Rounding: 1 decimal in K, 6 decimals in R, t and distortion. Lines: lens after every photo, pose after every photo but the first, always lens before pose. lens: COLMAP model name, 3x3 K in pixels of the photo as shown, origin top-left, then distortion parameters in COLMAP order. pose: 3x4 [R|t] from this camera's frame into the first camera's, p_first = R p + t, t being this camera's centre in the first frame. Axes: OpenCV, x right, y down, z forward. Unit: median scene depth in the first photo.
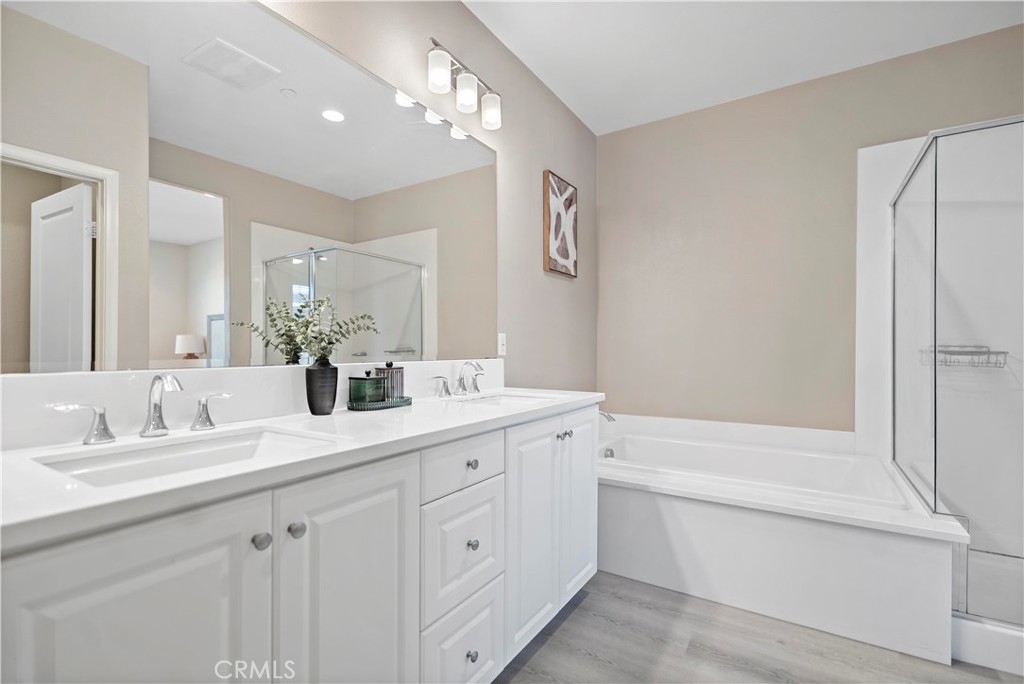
lens RADIAL K [[465.8, 0, 512.9], [0, 465.8, 352.1], [0, 0, 1]] dist [0.000496, 0.000580]
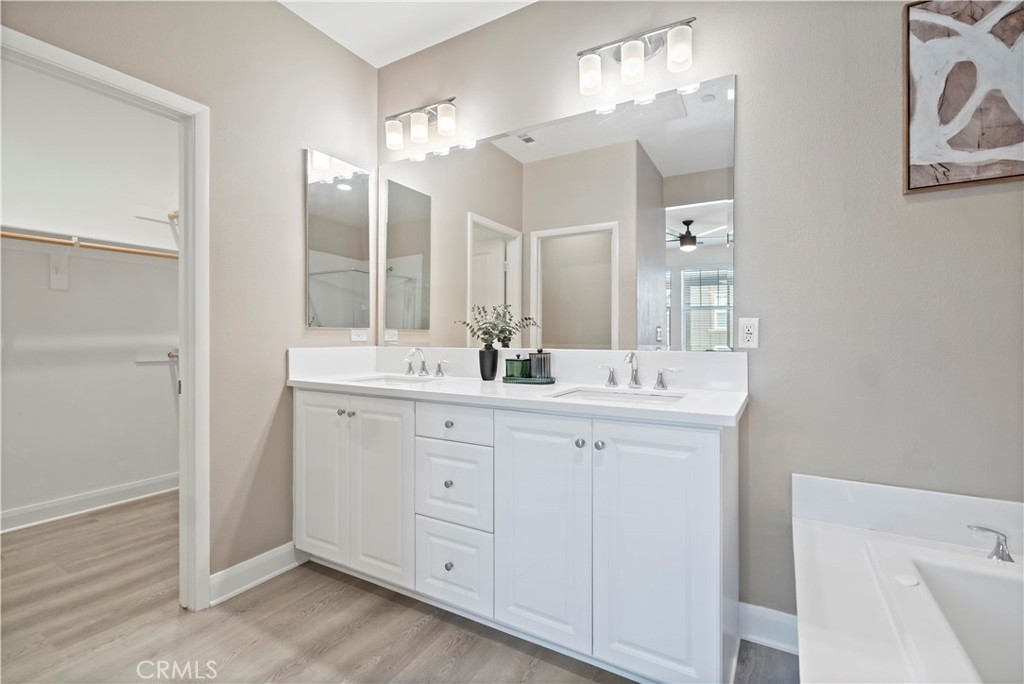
lens RADIAL K [[458.5, 0, 512.9], [0, 458.5, 333.8], [0, 0, 1]] dist [0.002610, 0.000588]
pose [[0.041404, 0.000226, -0.999142, 1.041051], [-0.004715, 0.999989, 0.000031, -0.020491], [0.999131, 0.004709, 0.041405, 0.935152]]
